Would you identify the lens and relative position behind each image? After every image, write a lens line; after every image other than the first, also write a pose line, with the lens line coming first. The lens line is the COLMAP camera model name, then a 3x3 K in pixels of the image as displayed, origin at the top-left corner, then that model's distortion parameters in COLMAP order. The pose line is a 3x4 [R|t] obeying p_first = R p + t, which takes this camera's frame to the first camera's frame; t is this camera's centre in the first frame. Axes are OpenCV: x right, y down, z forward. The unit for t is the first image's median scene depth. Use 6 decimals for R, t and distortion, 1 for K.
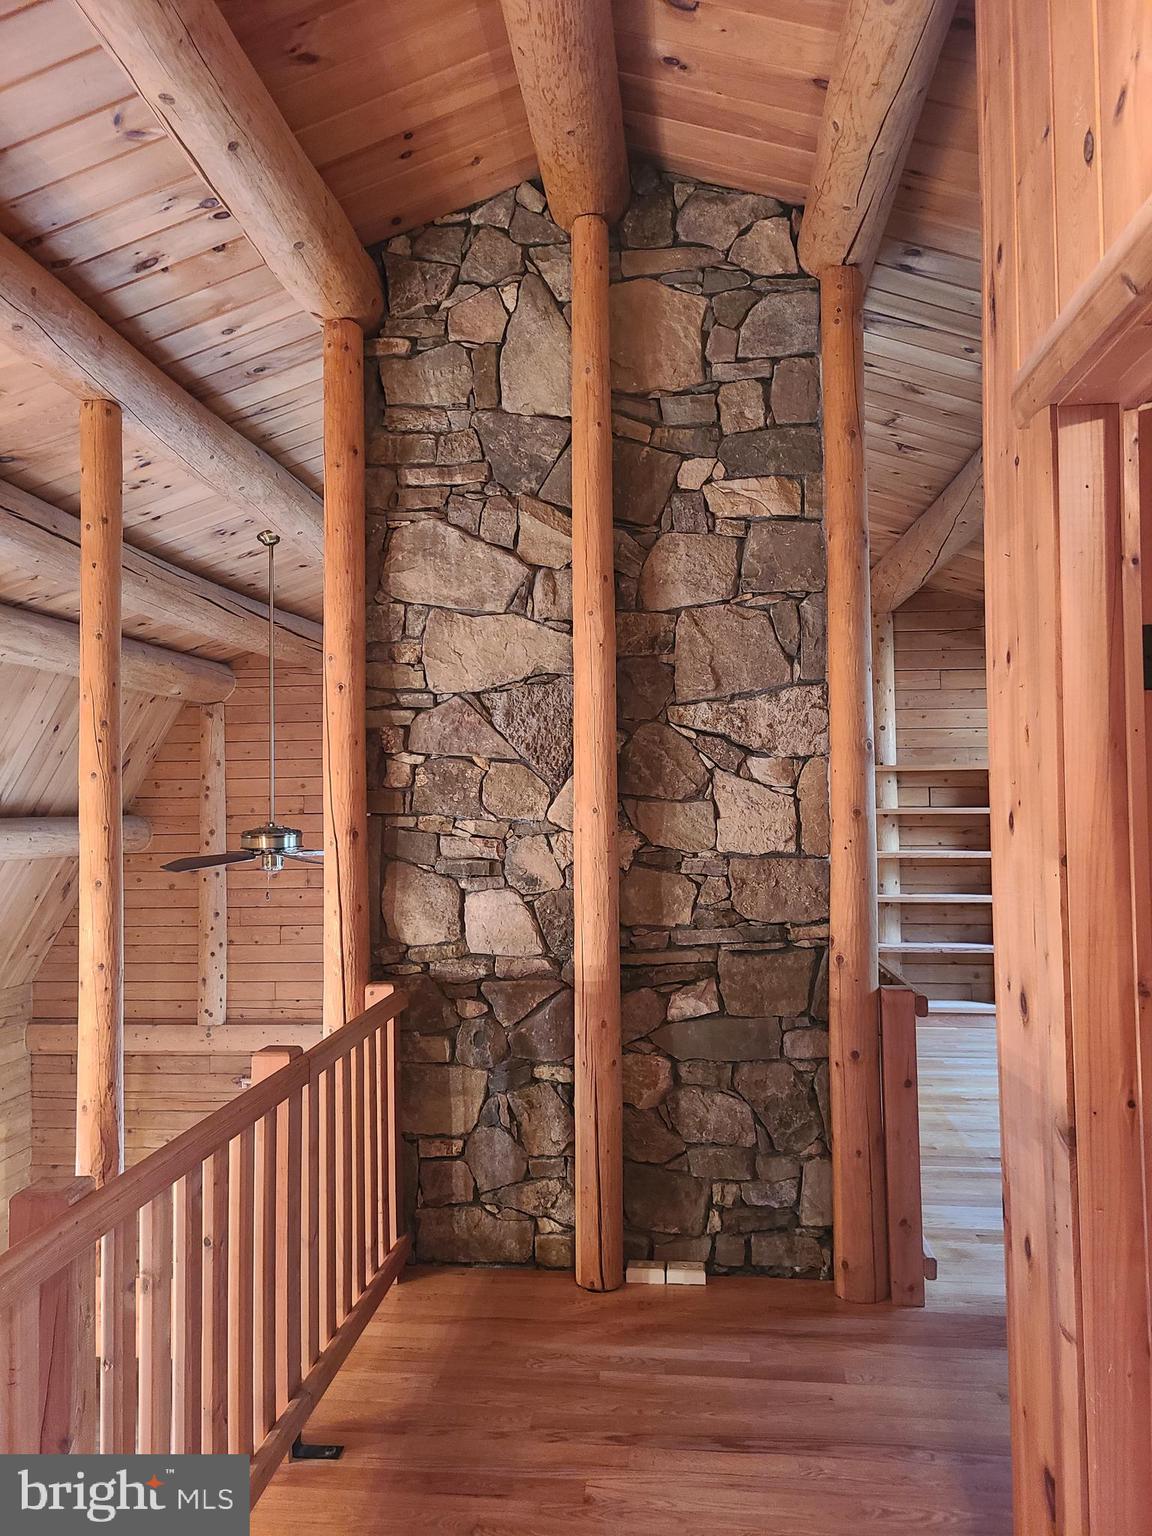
lens RADIAL K [[1150.8, 0, 571.6], [0, 1150.8, 764.3], [0, 0, 1]] dist [0.061330, -0.047315]
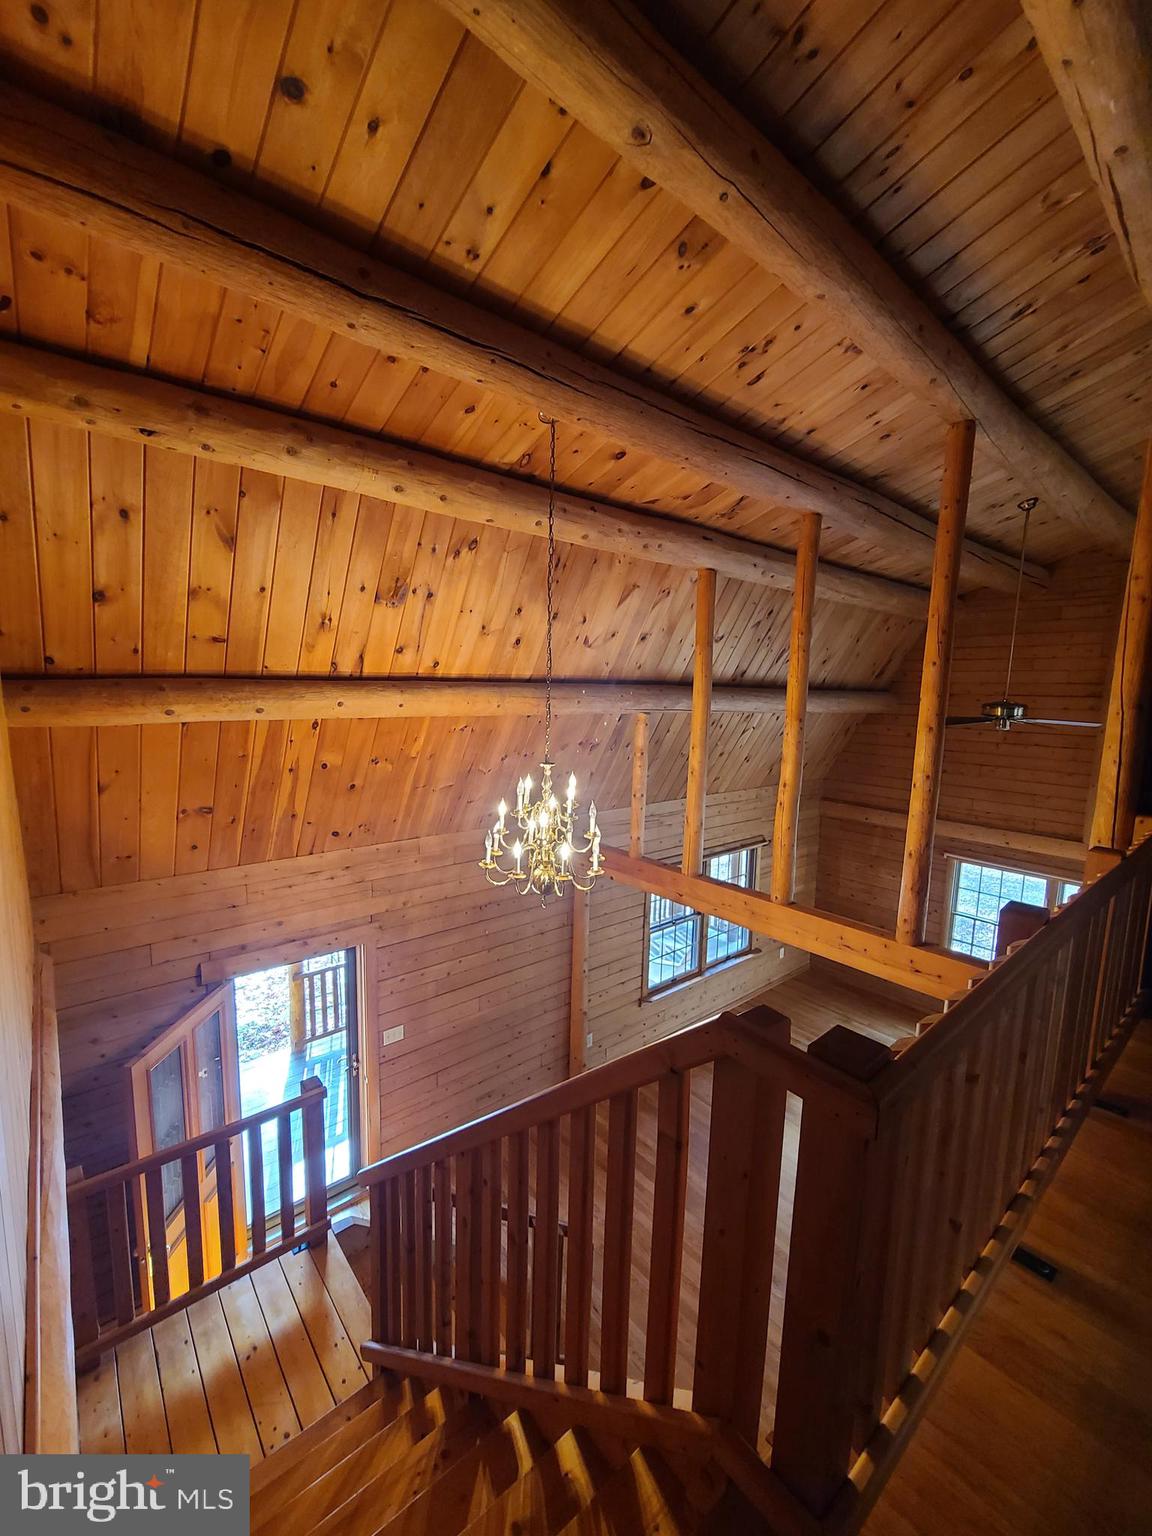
lens RADIAL K [[626.5, 0, 564.9], [0, 626.5, 769.1], [0, 0, 1]] dist [-0.001358, -0.002584]
pose [[0.714696, 0.121890, -0.688732, -0.071599], [-0.007190, 0.985926, 0.167025, 0.005719], [0.699398, -0.114420, 0.705514, -0.009968]]
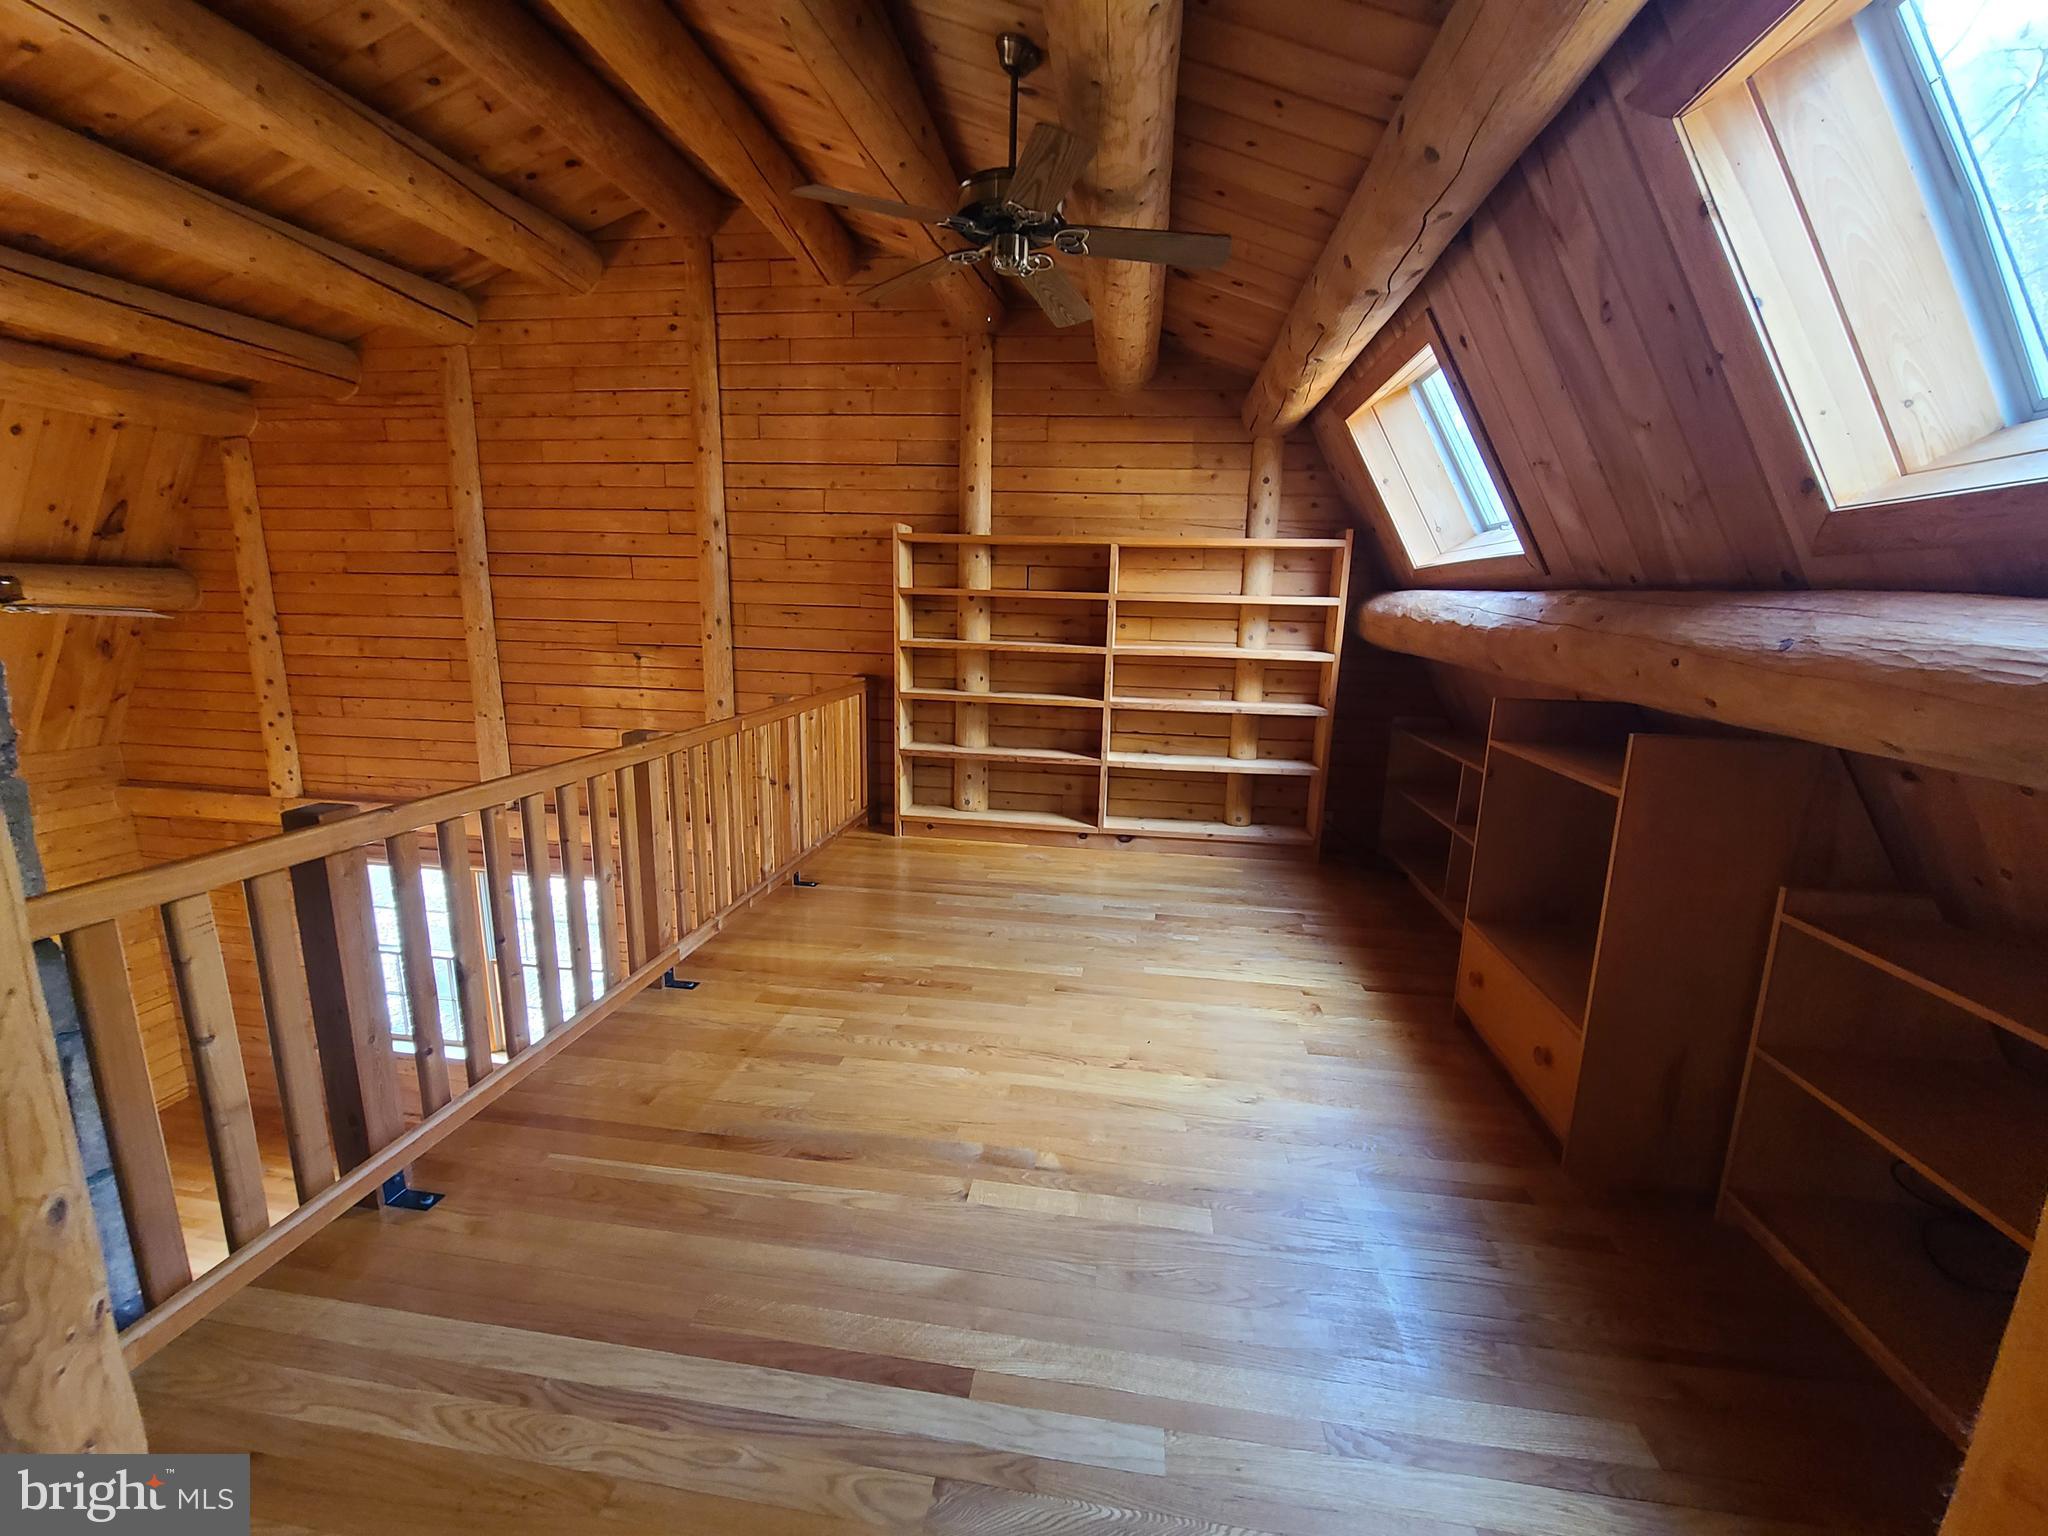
lens RADIAL K [[835.4, 0, 1026.4], [0, 835.4, 767.8], [0, 0, 1]] dist [-0.001358, -0.002584]
pose [[0.998917, 0.042619, -0.018655, 0.325911], [-0.037137, 0.971999, 0.232031, 0.021770], [0.028022, -0.231087, 0.972529, 0.382110]]
